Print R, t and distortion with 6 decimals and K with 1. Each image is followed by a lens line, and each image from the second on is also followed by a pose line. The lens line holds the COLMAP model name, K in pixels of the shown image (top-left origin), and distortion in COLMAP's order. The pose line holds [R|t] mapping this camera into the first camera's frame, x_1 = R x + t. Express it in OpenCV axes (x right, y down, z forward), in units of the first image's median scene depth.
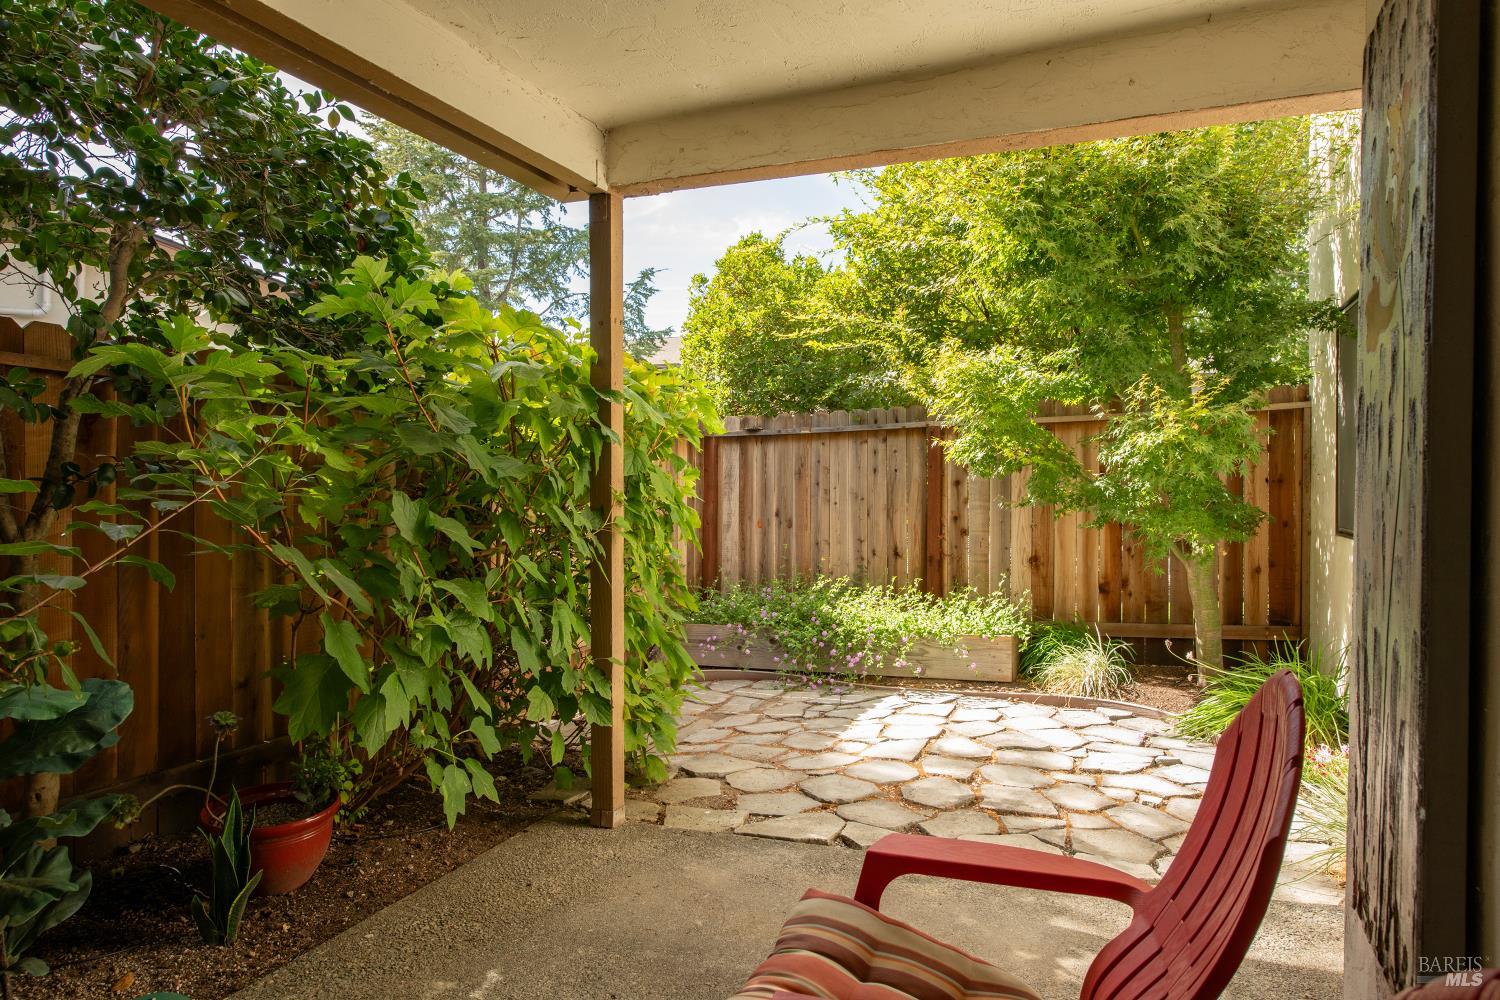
lens RADIAL K [[972.5, 0, 751.3], [0, 972.5, 498.3], [0, 0, 1]] dist [0.000441, -0.000214]
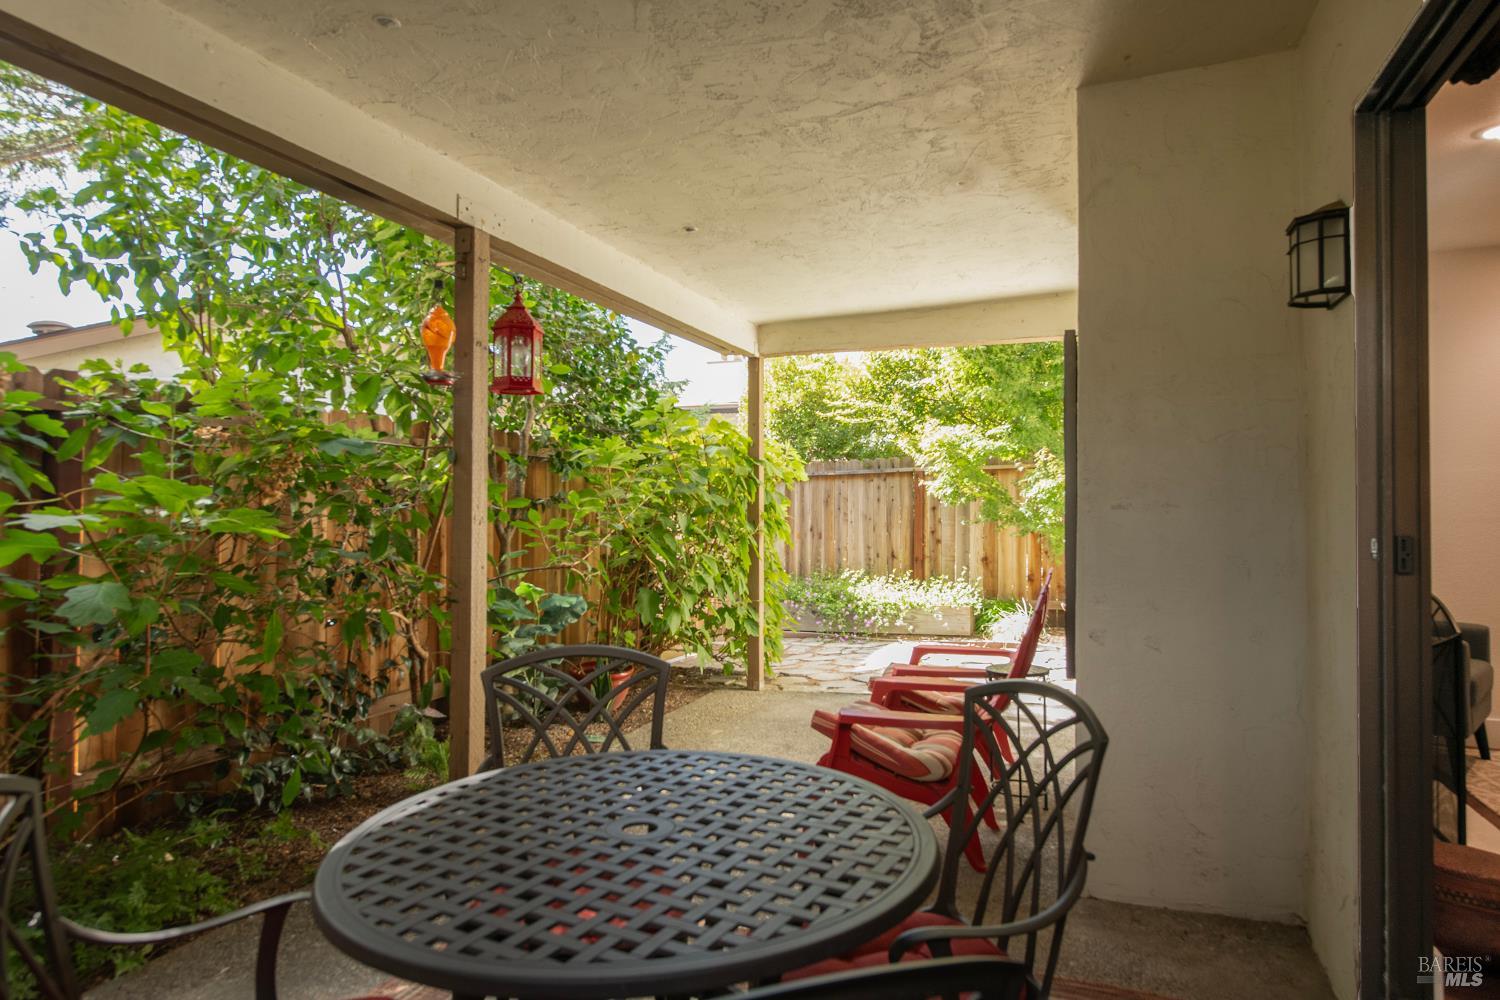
lens RADIAL K [[891.6, 0, 750.6], [0, 891.6, 495.1], [0, 0, 1]] dist [0.013639, -0.000851]
pose [[0.999847, 0.001676, 0.017439, -0.111736], [-0.001144, 0.999534, -0.030491, 0.006907], [-0.017482, 0.030466, 0.999383, -0.437609]]
